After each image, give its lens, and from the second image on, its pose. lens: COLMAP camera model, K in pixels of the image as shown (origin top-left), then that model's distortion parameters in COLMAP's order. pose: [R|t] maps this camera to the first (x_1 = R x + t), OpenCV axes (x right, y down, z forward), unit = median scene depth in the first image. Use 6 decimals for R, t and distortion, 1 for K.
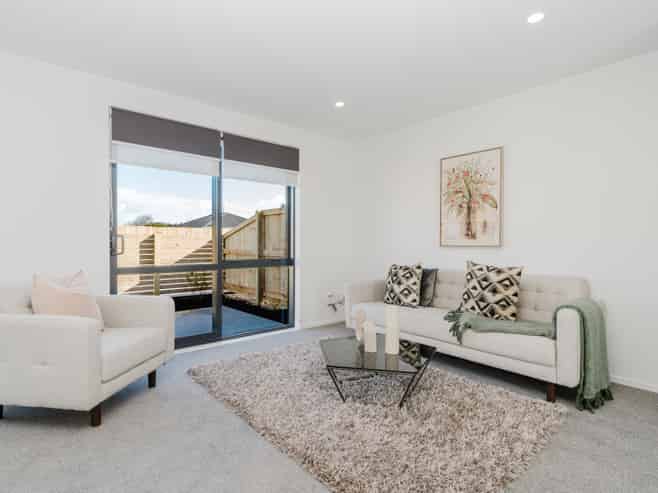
lens RADIAL K [[346.6, 0, 323.0], [0, 346.6, 245.6], [0, 0, 1]] dist [0.000903, 0.000035]
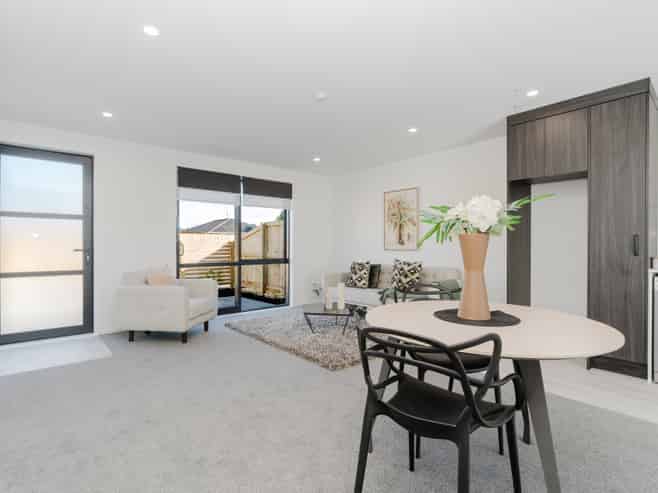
lens RADIAL K [[335.9, 0, 324.1], [0, 335.9, 247.4], [0, 0, 1]] dist [0.000009, 0.000058]
pose [[0.999970, -0.002998, 0.007094, 0.066724], [0.003033, 0.999983, -0.004974, -0.002320], [-0.007079, 0.004996, 0.999962, -0.506829]]
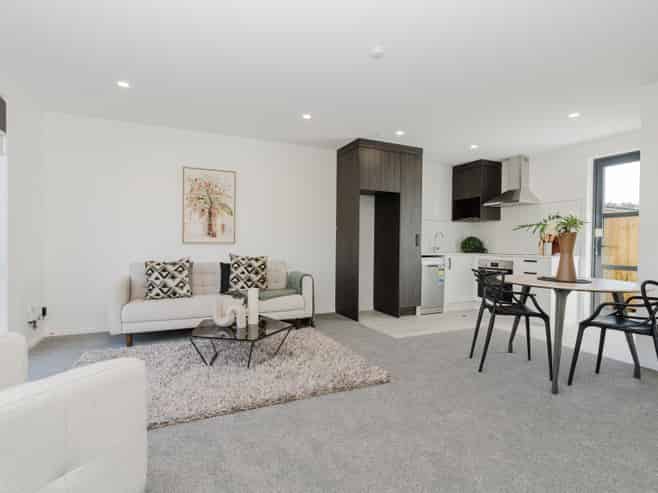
lens RADIAL K [[335.9, 0, 324.1], [0, 335.9, 247.4], [0, 0, 1]] dist [0.000009, 0.000058]
pose [[0.275002, -0.014697, 0.961331, -0.641966], [-0.000260, 0.999882, 0.015361, -0.000940], [-0.961443, -0.004474, 0.274966, 0.261559]]
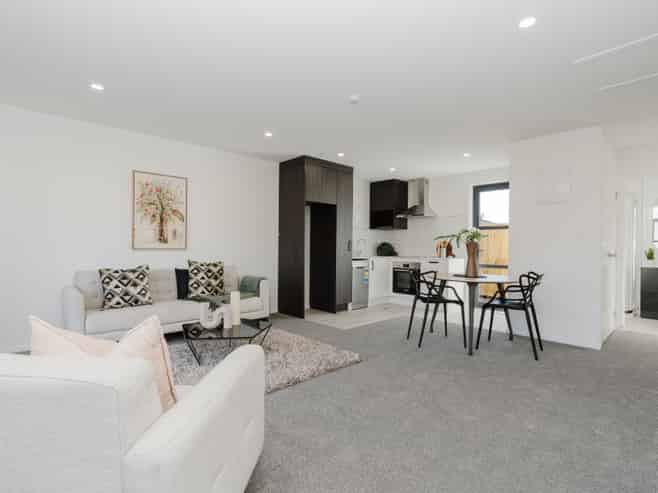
lens RADIAL K [[335.9, 0, 324.1], [0, 335.9, 247.4], [0, 0, 1]] dist [0.000009, 0.000058]
pose [[-0.046380, -0.007621, 0.998895, -0.811828], [-0.001597, 0.999970, 0.007555, -0.014167], [-0.998923, -0.001245, -0.046391, 0.469042]]
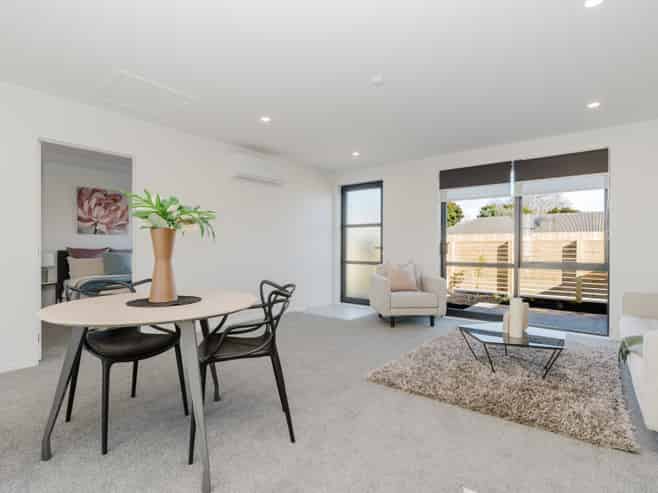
lens RADIAL K [[335.9, 0, 324.1], [0, 335.9, 247.4], [0, 0, 1]] dist [0.000009, 0.000058]
pose [[0.175498, -0.000214, -0.984480, 0.816358], [-0.012134, 0.999924, -0.002380, 0.003616], [0.984405, 0.012364, 0.175482, 0.089575]]
